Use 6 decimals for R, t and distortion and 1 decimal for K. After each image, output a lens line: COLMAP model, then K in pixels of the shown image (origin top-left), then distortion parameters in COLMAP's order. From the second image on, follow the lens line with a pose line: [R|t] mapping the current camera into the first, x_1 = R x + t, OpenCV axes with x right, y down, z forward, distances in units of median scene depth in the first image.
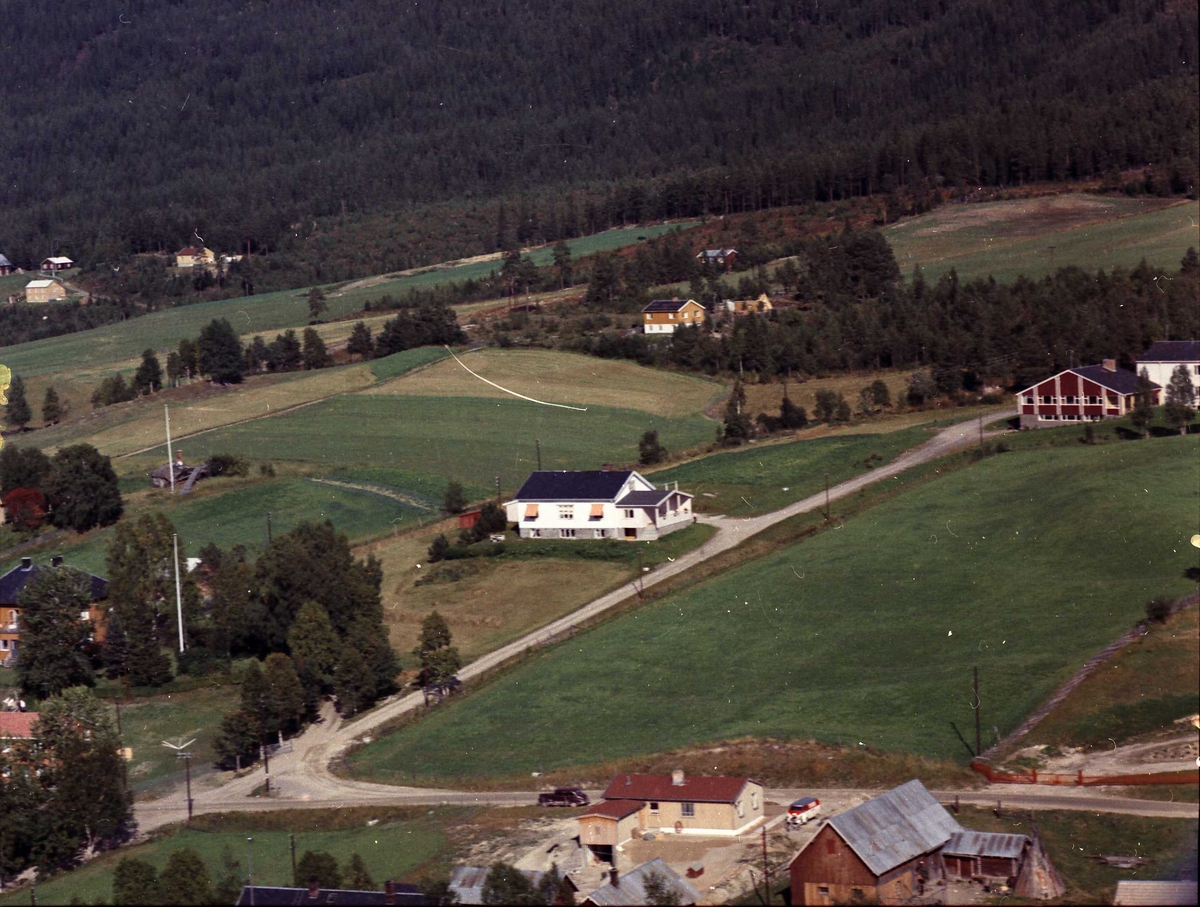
lens RADIAL K [[3387.7, 0, 600.0], [0, 3387.7, 453.5], [0, 0, 1]] dist [0.063167, -1.847124]
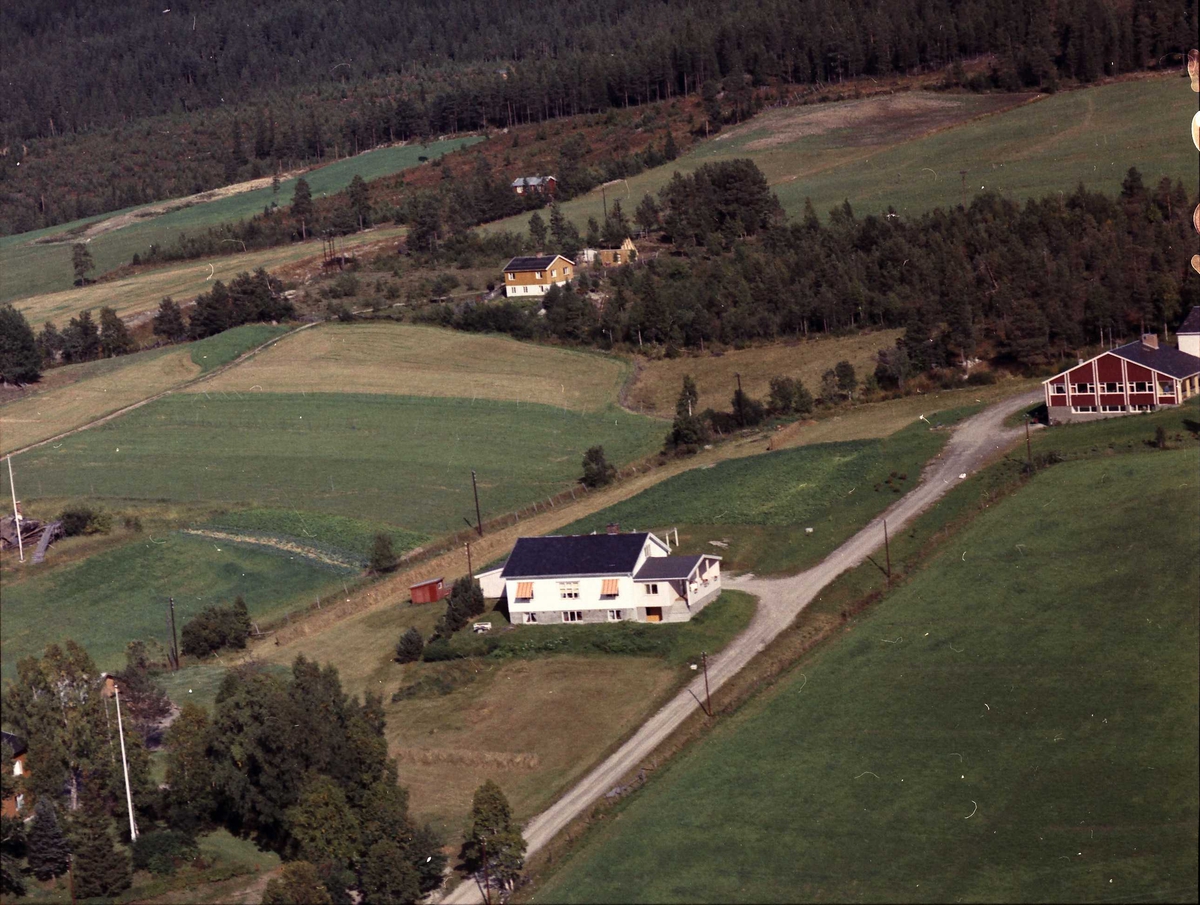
lens RADIAL K [[3387.7, 0, 600.0], [0, 3387.7, 452.5], [0, 0, 1]] dist [0.063167, -1.847124]
pose [[0.992831, -0.058460, 0.104251, -0.066883], [0.054102, 0.997559, 0.044152, -0.039536], [-0.106578, -0.038195, 0.993571, 0.170267]]
